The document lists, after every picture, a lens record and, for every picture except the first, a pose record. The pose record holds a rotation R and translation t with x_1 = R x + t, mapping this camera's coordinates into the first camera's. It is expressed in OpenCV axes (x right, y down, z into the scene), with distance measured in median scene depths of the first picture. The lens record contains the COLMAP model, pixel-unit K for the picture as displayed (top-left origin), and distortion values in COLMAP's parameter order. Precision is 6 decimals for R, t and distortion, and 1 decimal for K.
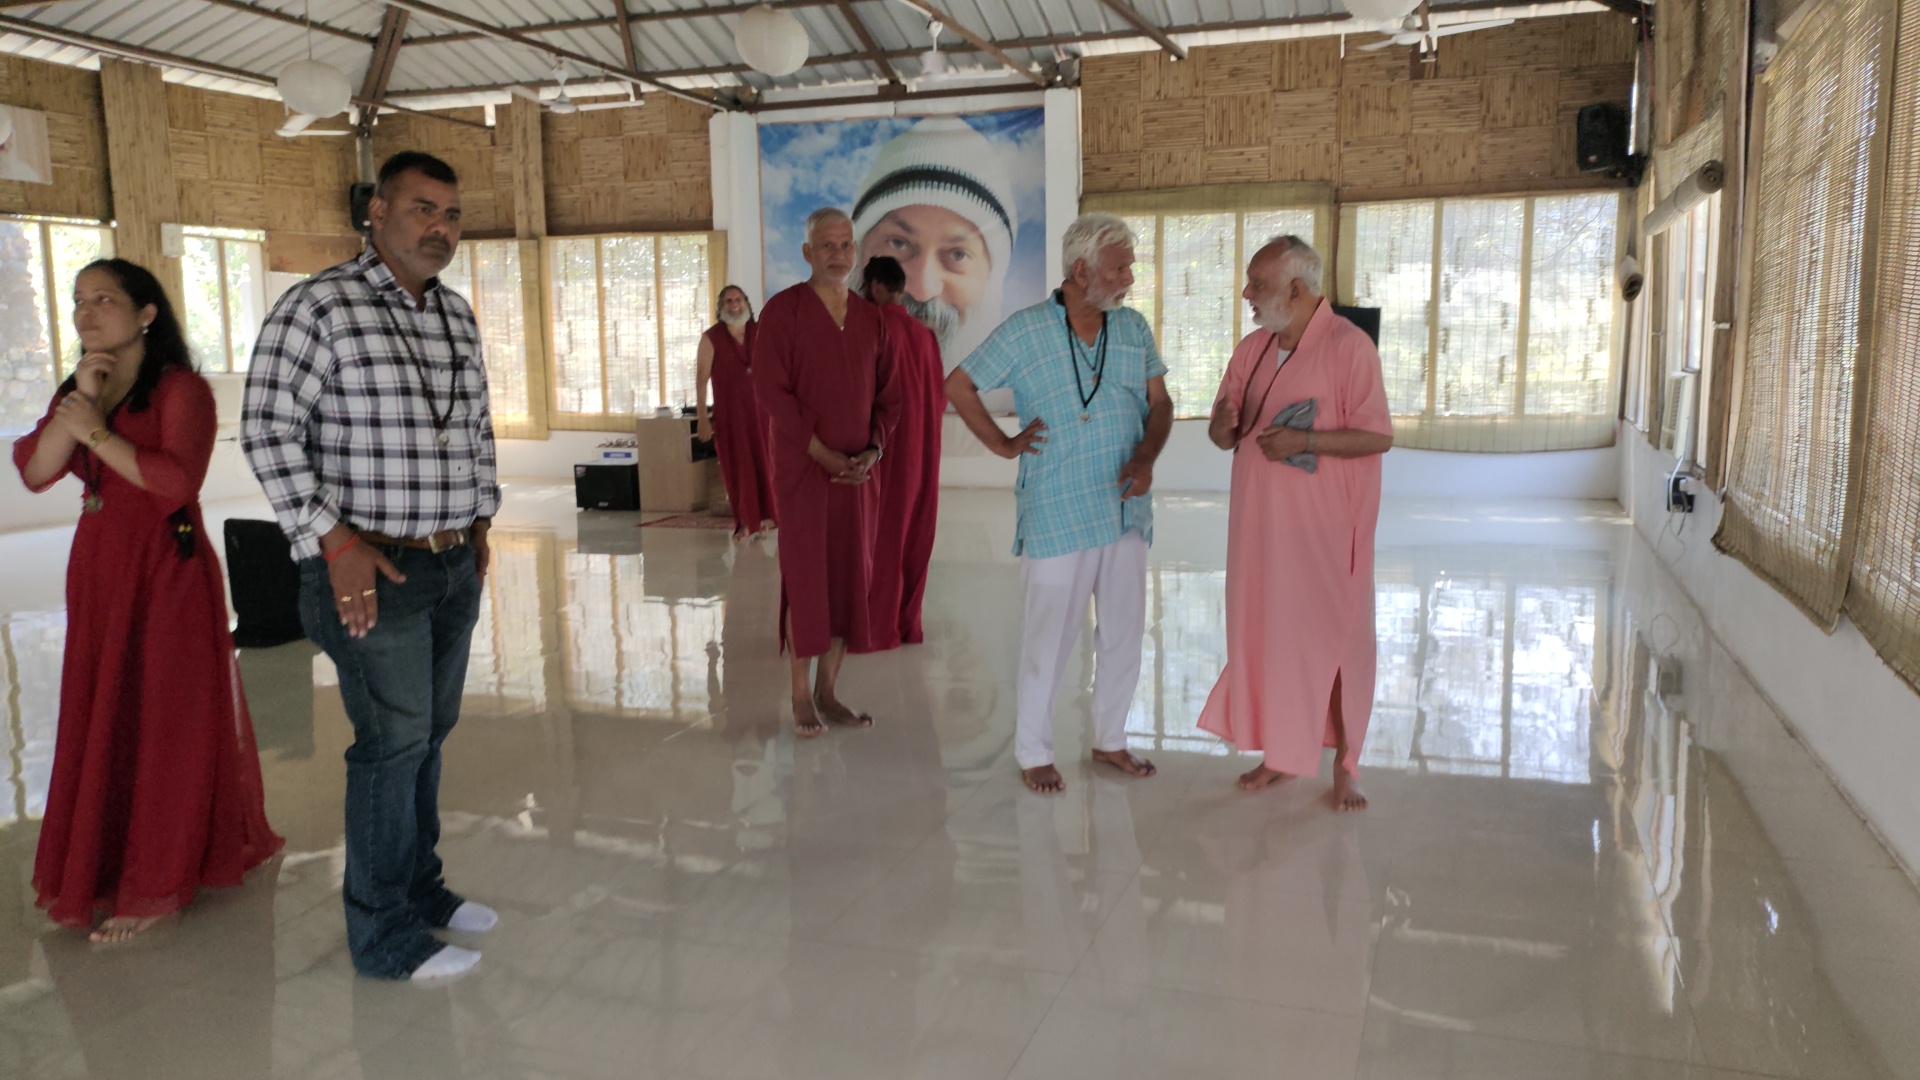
lens RADIAL K [[1497.3, 0, 960.0], [0, 1497.3, 540.0], [0, 0, 1]] dist [0.047332, -0.064468]
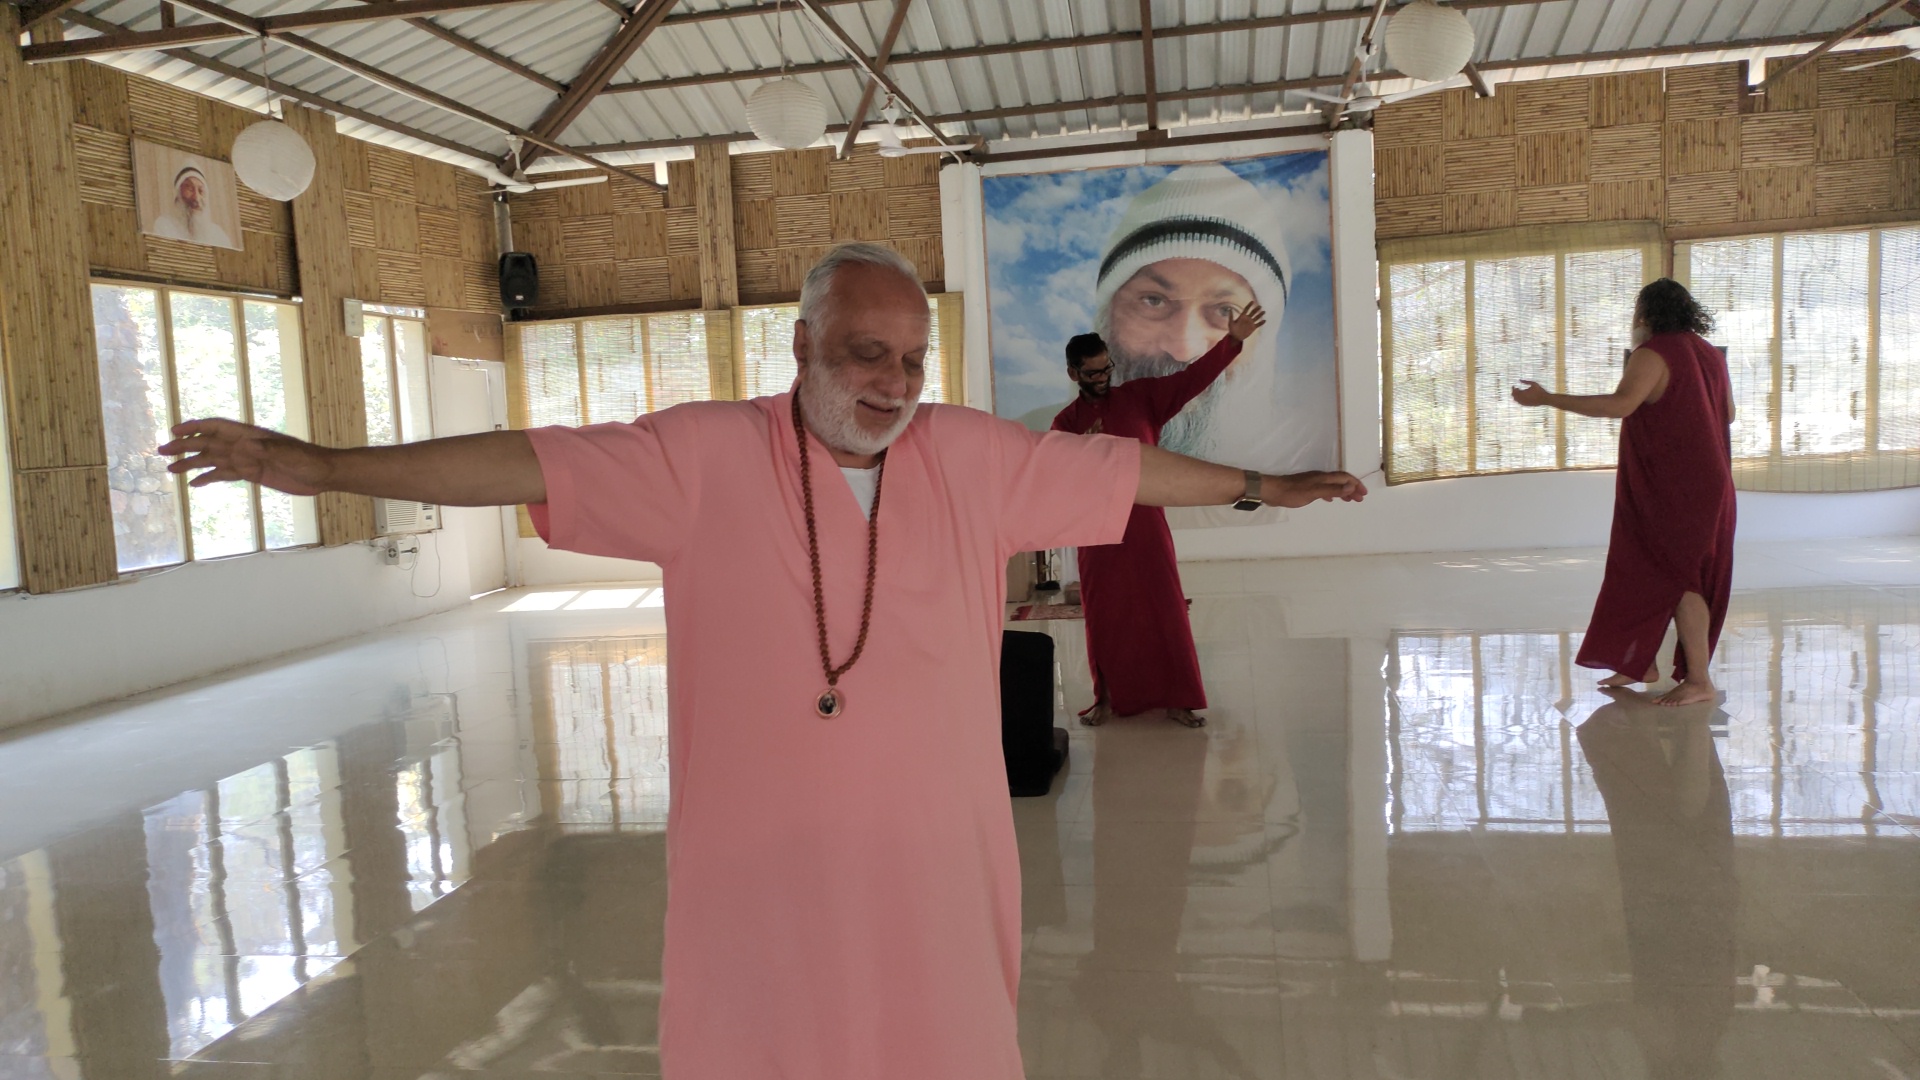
lens RADIAL K [[1497.3, 0, 960.0], [0, 1497.3, 540.0], [0, 0, 1]] dist [0.047332, -0.064468]
pose [[0.985749, -0.051657, 0.160098, -0.326584], [0.060594, 0.996836, -0.051447, -0.010453], [-0.156934, 0.060414, 0.985760, 0.120898]]
